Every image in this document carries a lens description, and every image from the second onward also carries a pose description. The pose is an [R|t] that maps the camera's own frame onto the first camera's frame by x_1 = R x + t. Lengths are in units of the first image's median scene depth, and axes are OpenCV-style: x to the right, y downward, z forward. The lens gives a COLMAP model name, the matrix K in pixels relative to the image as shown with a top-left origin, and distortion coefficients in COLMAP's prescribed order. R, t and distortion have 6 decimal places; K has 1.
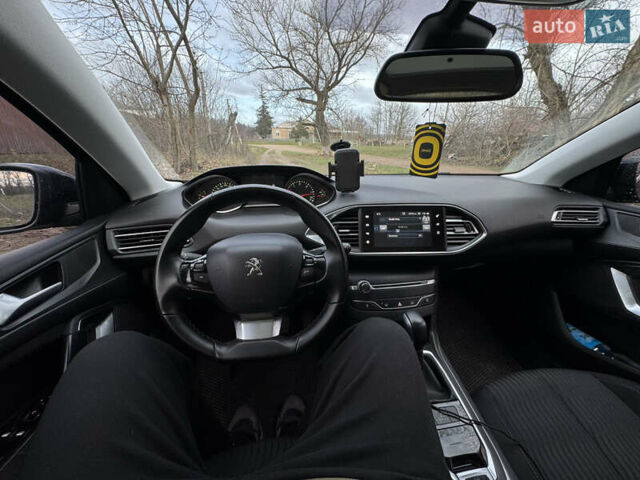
lens RADIAL K [[256.7, 0, 313.6], [0, 256.7, 238.4], [0, 0, 1]] dist [0.000754, 0.000025]
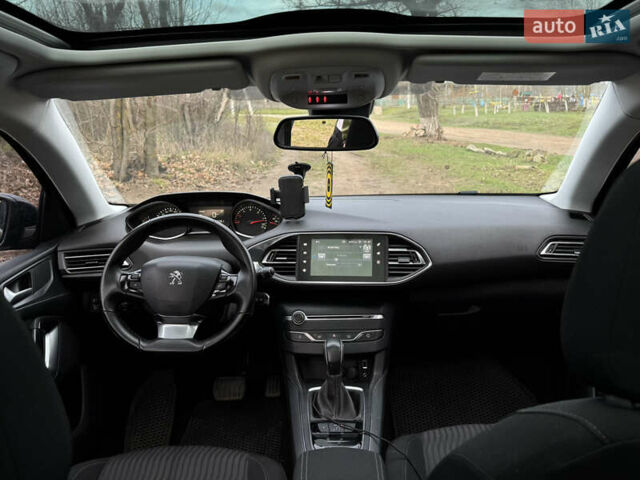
lens RADIAL K [[640.1, 0, 320.0], [0, 640.1, 240.0], [0, 0, 1]] dist [0.122000, -0.010758]
pose [[0.984336, 0.011154, -0.175947, 0.581065], [-0.034103, 0.991193, -0.127956, 0.173461], [0.172970, 0.131952, 0.976048, -1.135295]]
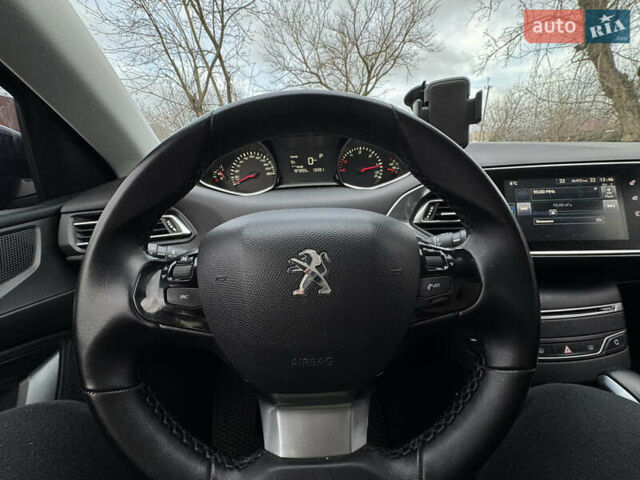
lens RADIAL K [[256.7, 0, 313.6], [0, 256.7, 238.4], [0, 0, 1]] dist [0.000754, 0.000025]
pose [[0.993484, -0.010109, -0.113525, -0.099982], [0.004478, 0.998752, -0.049746, 0.043497], [0.113887, 0.048914, 0.992289, 0.339333]]
